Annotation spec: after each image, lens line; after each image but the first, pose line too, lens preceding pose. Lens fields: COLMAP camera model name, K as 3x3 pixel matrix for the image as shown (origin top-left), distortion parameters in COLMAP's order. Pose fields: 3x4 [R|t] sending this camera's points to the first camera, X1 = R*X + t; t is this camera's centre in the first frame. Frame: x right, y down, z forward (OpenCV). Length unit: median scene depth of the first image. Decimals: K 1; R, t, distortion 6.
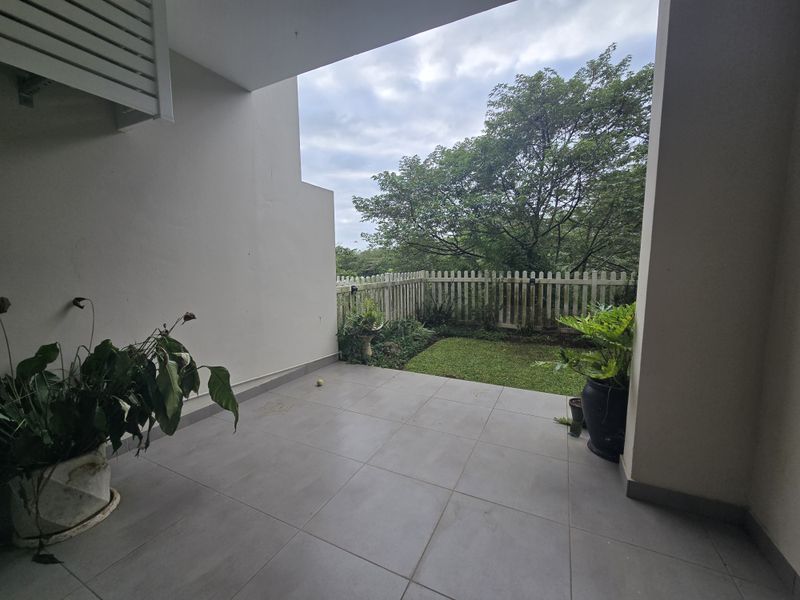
lens RADIAL K [[332.0, 0, 401.9], [0, 332.0, 301.5], [0, 0, 1]] dist [0.007319, 0.000360]
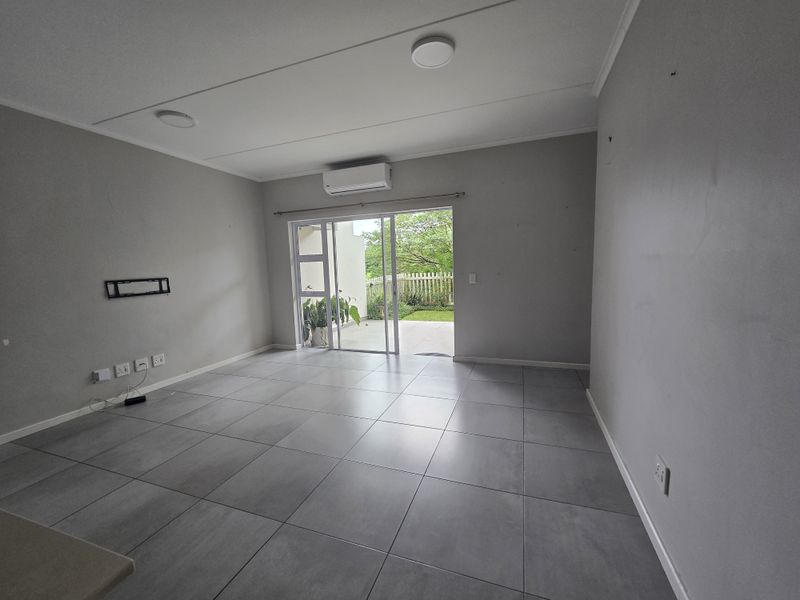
lens RADIAL K [[332.0, 0, 401.9], [0, 332.0, 301.5], [0, 0, 1]] dist [0.007319, 0.000360]
pose [[0.993542, -0.040438, 0.106015, -0.125893], [0.041402, 0.999119, -0.006910, 0.058911], [-0.105642, 0.011254, 0.994341, -0.652248]]
